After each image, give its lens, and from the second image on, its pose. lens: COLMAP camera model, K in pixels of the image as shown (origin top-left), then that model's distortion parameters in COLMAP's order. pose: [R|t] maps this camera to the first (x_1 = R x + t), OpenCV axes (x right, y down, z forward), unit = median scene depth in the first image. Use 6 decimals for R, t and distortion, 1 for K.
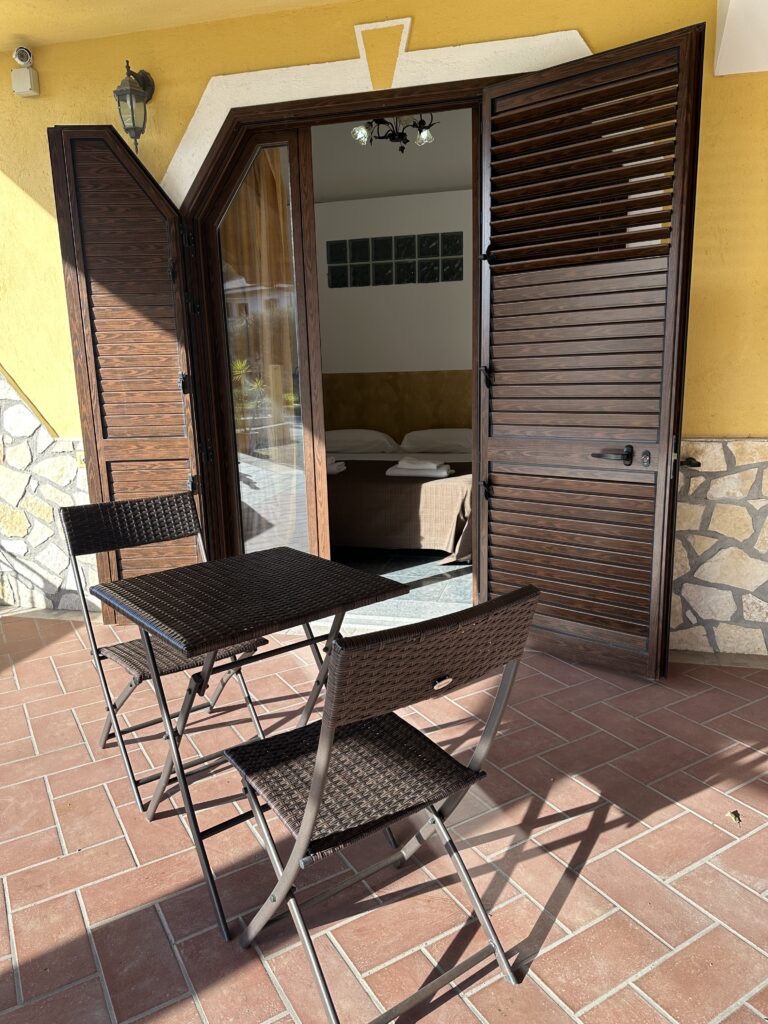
lens RADIAL K [[718.7, 0, 384.0], [0, 718.7, 512.0], [0, 0, 1]] dist [0.000263, 0.000245]
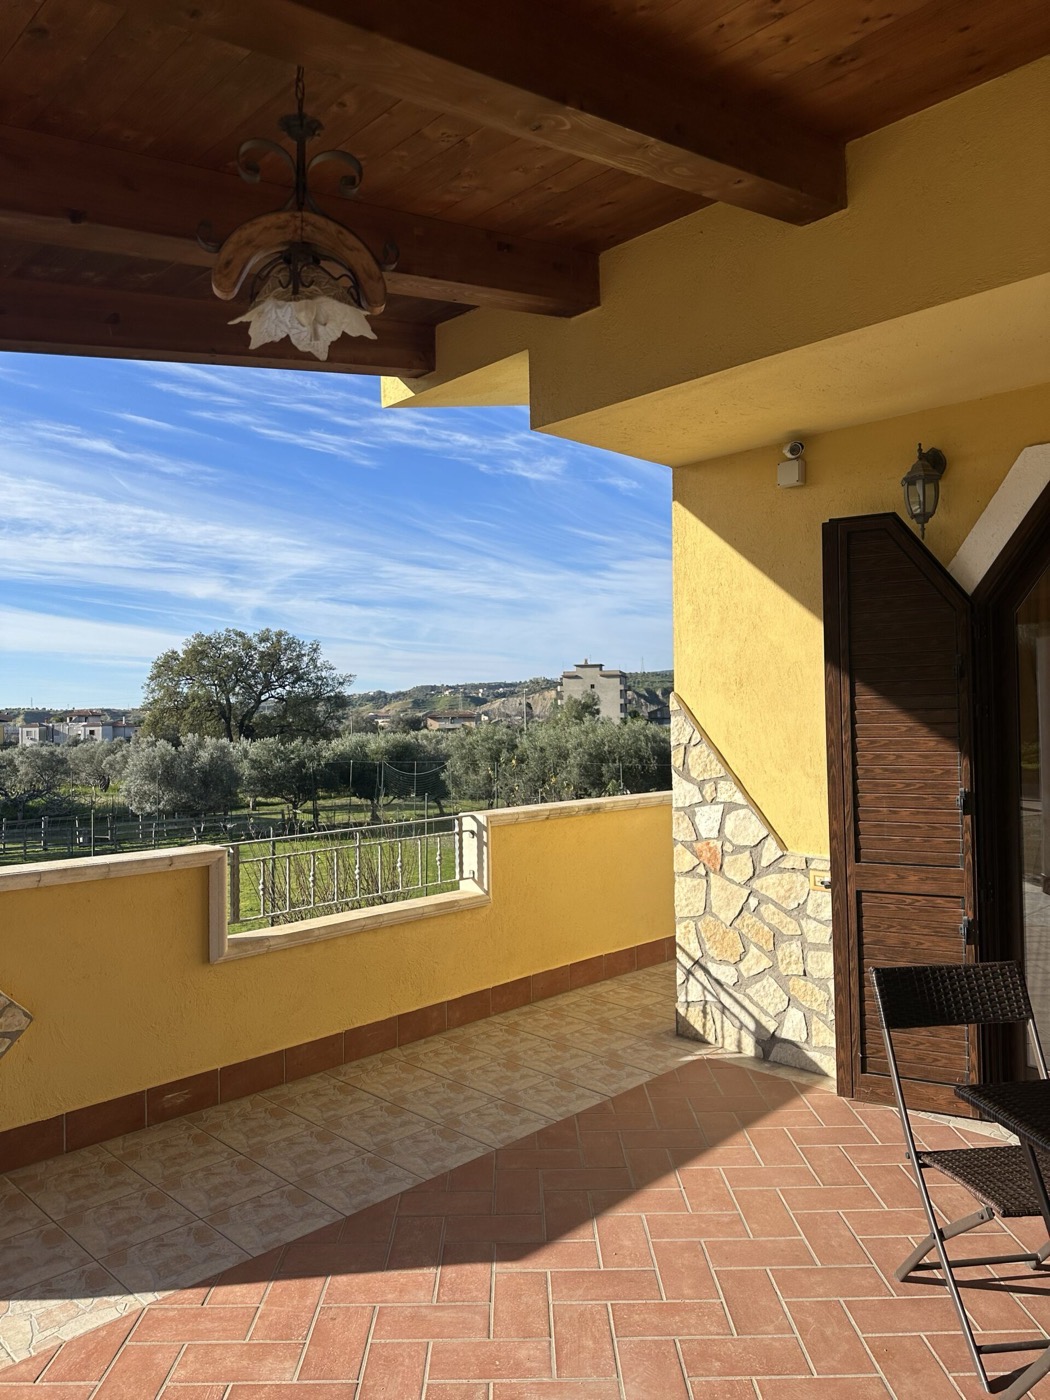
lens RADIAL K [[985.1, 0, 525.0], [0, 985.1, 700.0], [0, 0, 1]] dist [0.072519, -0.058327]
pose [[0.855509, 0.002257, -0.517784, -0.122524], [-0.107274, 0.979067, -0.172976, -0.046264], [0.506554, 0.203527, 0.837842, -0.197337]]
